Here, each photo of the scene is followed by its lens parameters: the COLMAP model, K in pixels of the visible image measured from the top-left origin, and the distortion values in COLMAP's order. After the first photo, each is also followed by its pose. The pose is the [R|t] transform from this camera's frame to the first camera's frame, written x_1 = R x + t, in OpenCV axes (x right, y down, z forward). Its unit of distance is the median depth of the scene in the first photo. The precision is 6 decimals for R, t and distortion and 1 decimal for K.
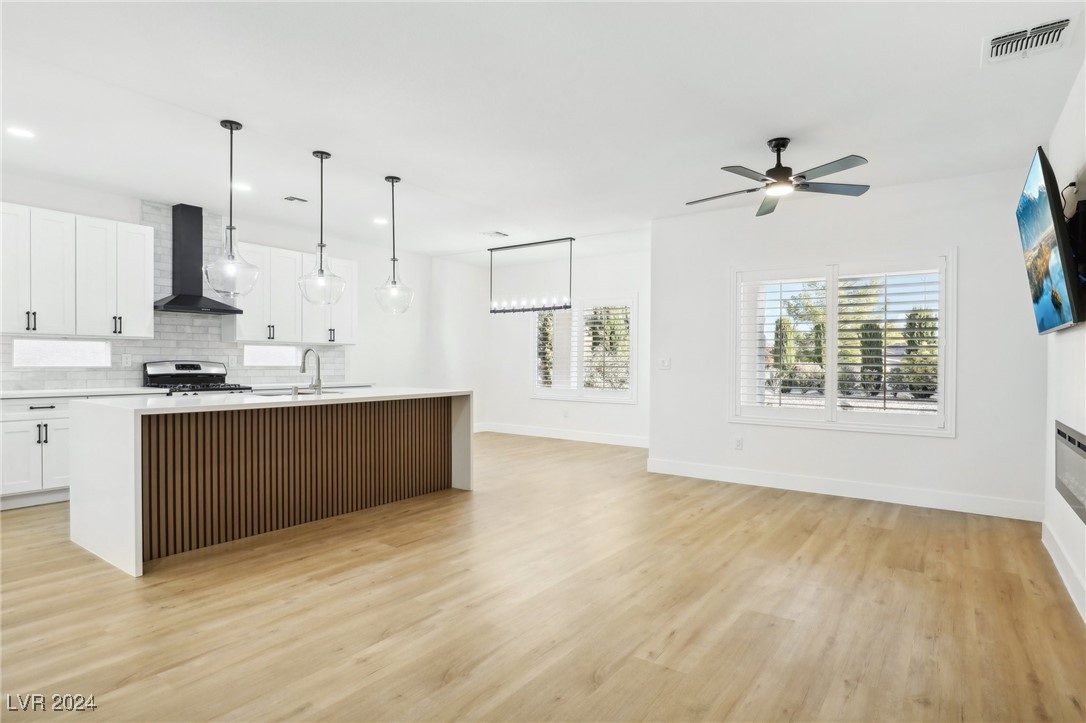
lens RADIAL K [[580.4, 0, 543.0], [0, 580.4, 361.5], [0, 0, 1]] dist [-0.004813, -0.000851]
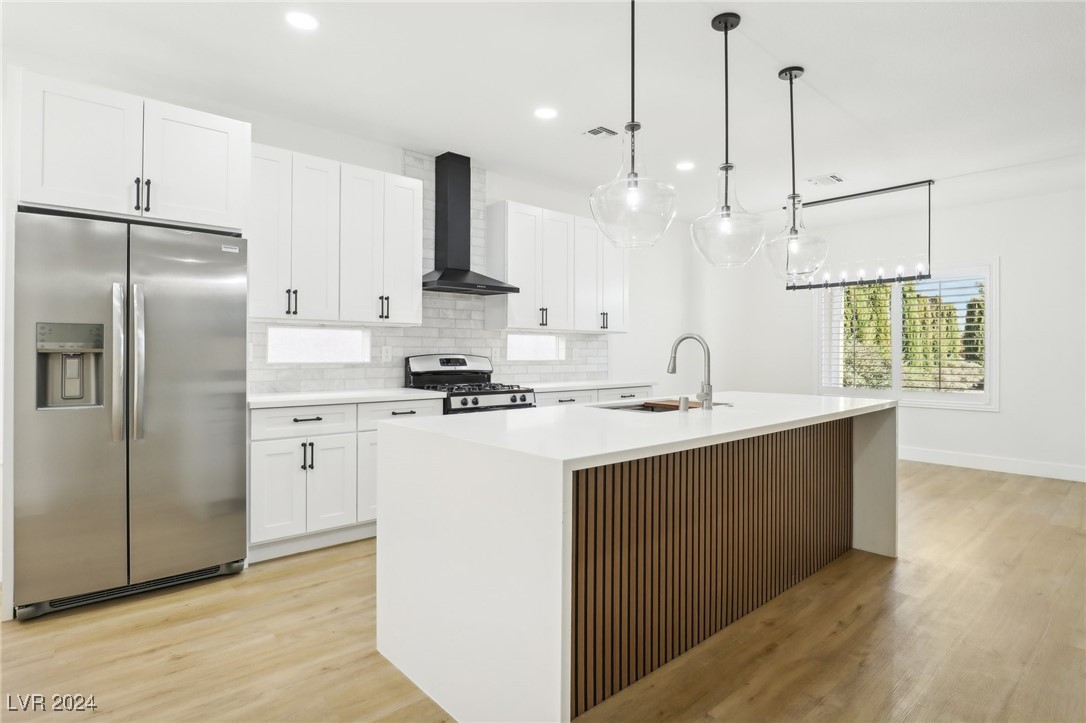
lens RADIAL K [[576.5, 0, 560.8], [0, 576.5, 339.7], [0, 0, 1]] dist [-0.000077, -0.000049]
pose [[0.979430, -0.007345, -0.201649, -0.321582], [0.002960, 0.999753, -0.022037, -0.003187], [0.201761, 0.020987, 0.979210, 0.277425]]
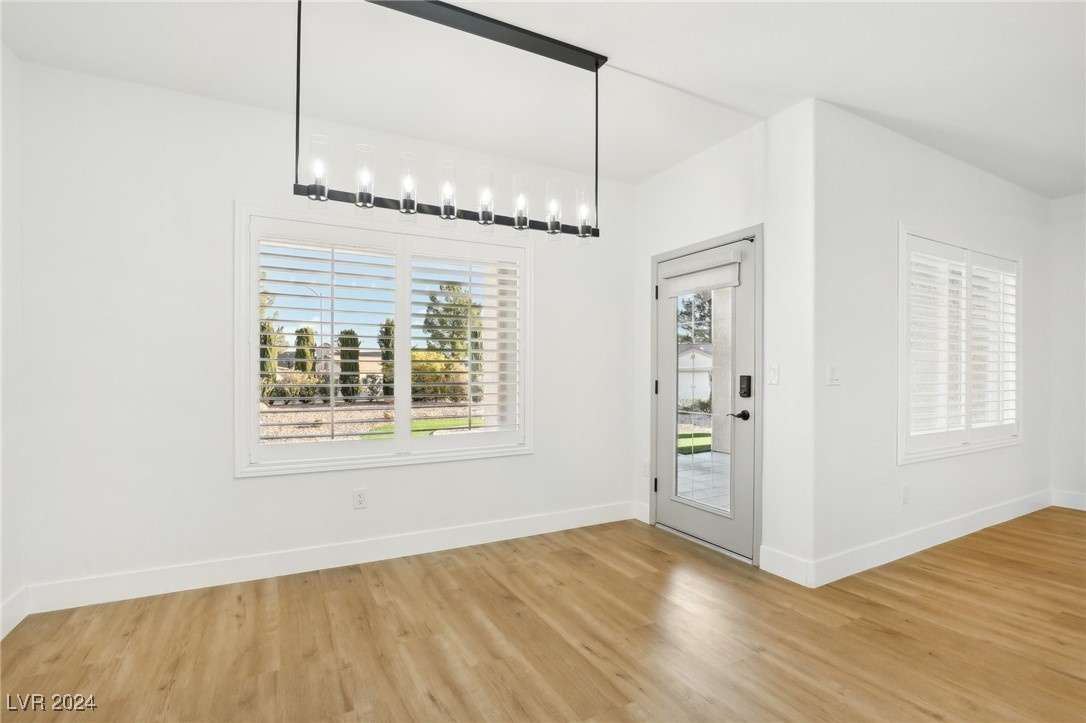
lens RADIAL K [[508.2, 0, 543.0], [0, 508.2, 361.5], [0, 0, 1]] dist [-0.020887, 0.000570]
pose [[0.438285, 0.003495, 0.898829, -0.341456], [0.012308, 0.999875, -0.009889, -0.007831], [-0.898752, 0.015397, 0.438187, 1.125440]]
